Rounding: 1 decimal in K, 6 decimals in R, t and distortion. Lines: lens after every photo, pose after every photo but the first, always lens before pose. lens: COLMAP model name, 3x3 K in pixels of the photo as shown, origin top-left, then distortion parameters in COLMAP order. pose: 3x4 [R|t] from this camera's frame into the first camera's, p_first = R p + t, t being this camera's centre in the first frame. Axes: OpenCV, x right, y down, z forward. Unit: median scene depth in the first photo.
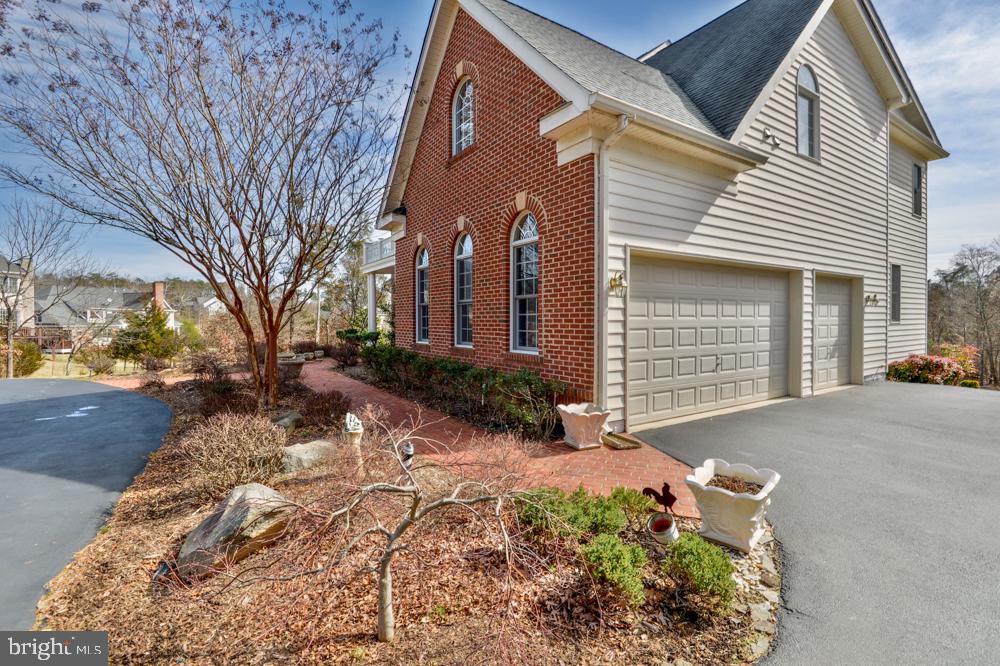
lens RADIAL K [[467.7, 0, 500.0], [0, 467.7, 333.0], [0, 0, 1]] dist [-0.000224, -0.000182]
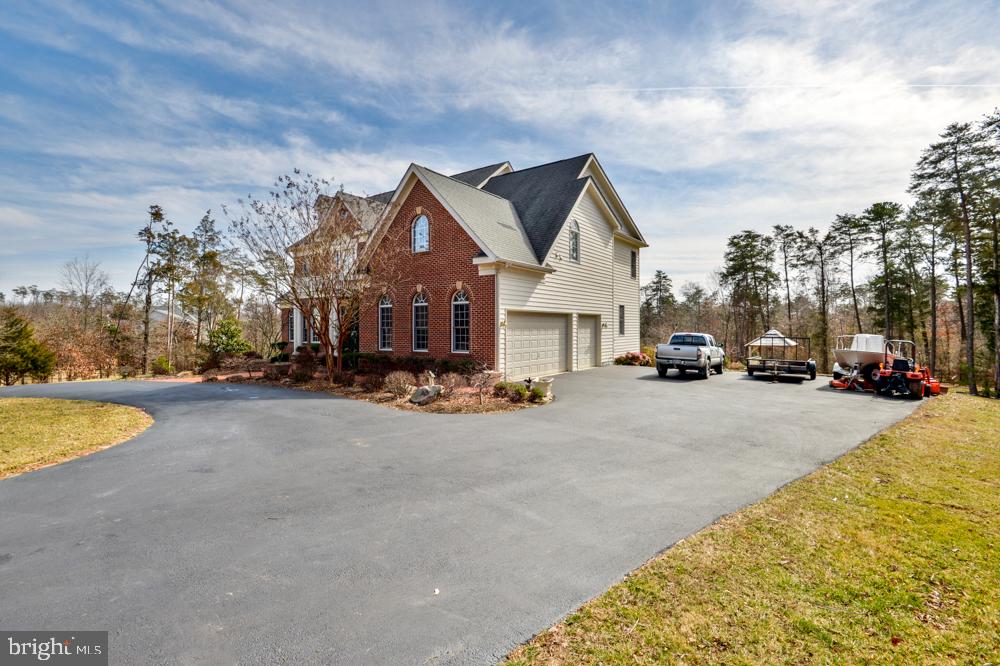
lens RADIAL K [[451.8, 0, 500.0], [0, 451.8, 333.0], [0, 0, 1]] dist [-0.028164, 0.000298]
pose [[0.936351, -0.004290, 0.351039, -0.489875], [0.012320, 0.999711, -0.020645, -0.003119], [-0.350849, 0.023655, 0.936133, -1.013697]]
